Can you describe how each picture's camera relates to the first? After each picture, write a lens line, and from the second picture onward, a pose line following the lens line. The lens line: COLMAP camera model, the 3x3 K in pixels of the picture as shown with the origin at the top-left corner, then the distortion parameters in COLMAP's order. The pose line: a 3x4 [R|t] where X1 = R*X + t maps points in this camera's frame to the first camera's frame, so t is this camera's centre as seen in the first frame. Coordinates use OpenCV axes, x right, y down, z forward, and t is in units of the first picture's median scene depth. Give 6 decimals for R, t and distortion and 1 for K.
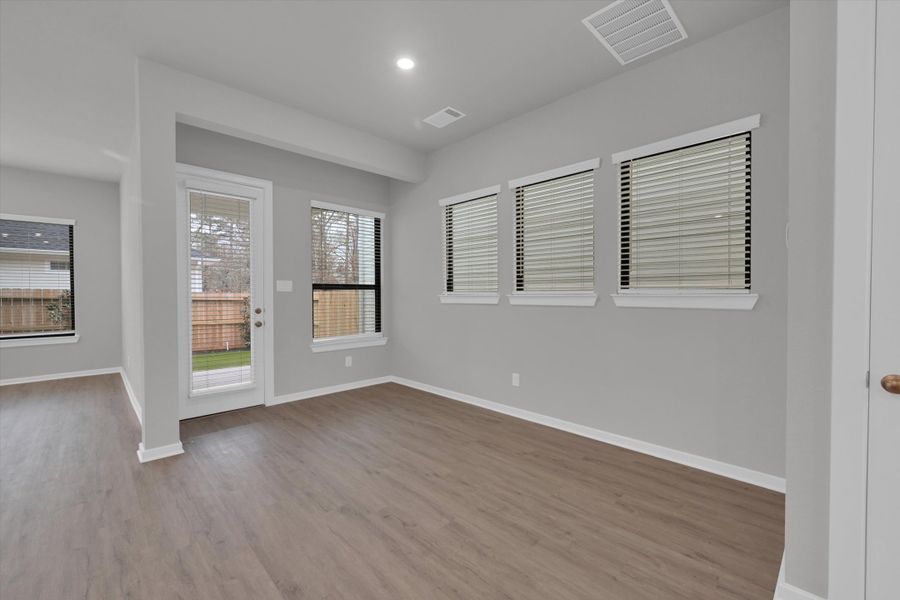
lens RADIAL K [[390.8, 0, 451.3], [0, 390.8, 306.5], [0, 0, 1]] dist [-0.002159, -0.000139]
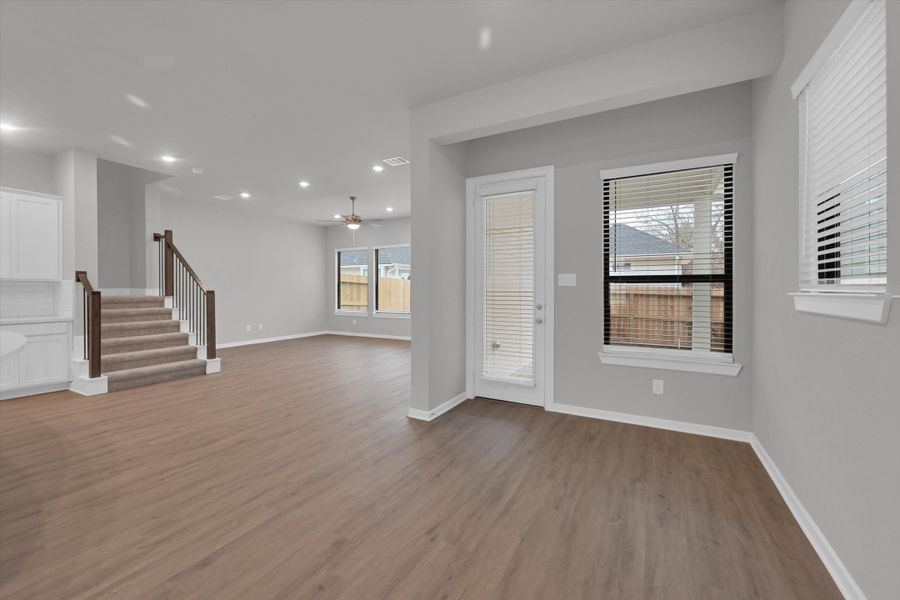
lens RADIAL K [[363.9, 0, 450.0], [0, 363.9, 300.0], [0, 0, 1]] dist [0.000599, 0.000272]
pose [[0.275698, 0.030508, -0.960760, 0.306175], [-0.030159, 0.999279, 0.023077, -0.020825], [0.960771, 0.022613, 0.276419, 0.567985]]
